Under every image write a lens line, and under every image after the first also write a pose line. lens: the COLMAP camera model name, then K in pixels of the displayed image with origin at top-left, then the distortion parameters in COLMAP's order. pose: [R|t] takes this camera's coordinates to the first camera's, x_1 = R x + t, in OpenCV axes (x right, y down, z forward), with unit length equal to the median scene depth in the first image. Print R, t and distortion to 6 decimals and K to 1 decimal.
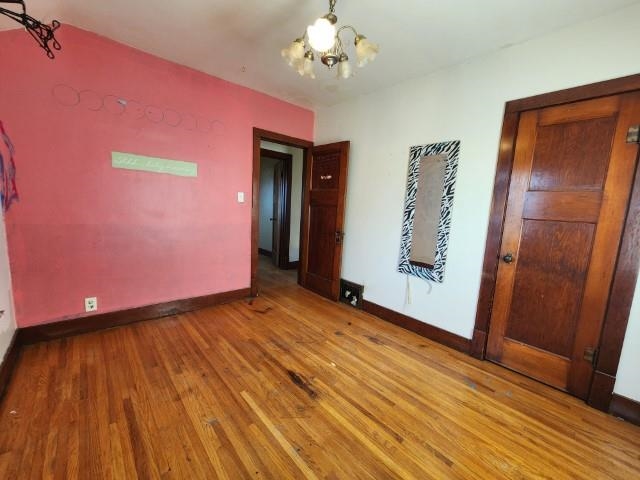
lens RADIAL K [[262.8, 0, 319.1], [0, 262.8, 240.6], [0, 0, 1]] dist [0.000649, 0.000134]
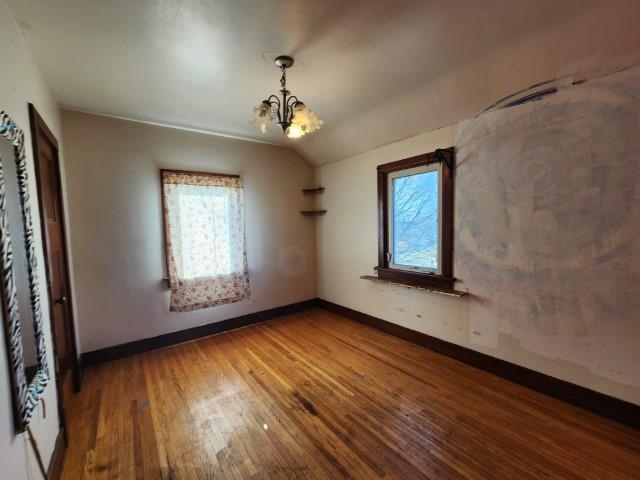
lens RADIAL K [[262.8, 0, 320.5], [0, 262.8, 241.8], [0, 0, 1]] dist [0.000649, 0.000134]
pose [[-0.996524, -0.029072, 0.078067, -0.203836], [-0.012545, 0.978811, 0.204381, -0.341364], [-0.082354, 0.202691, -0.975773, 1.952330]]
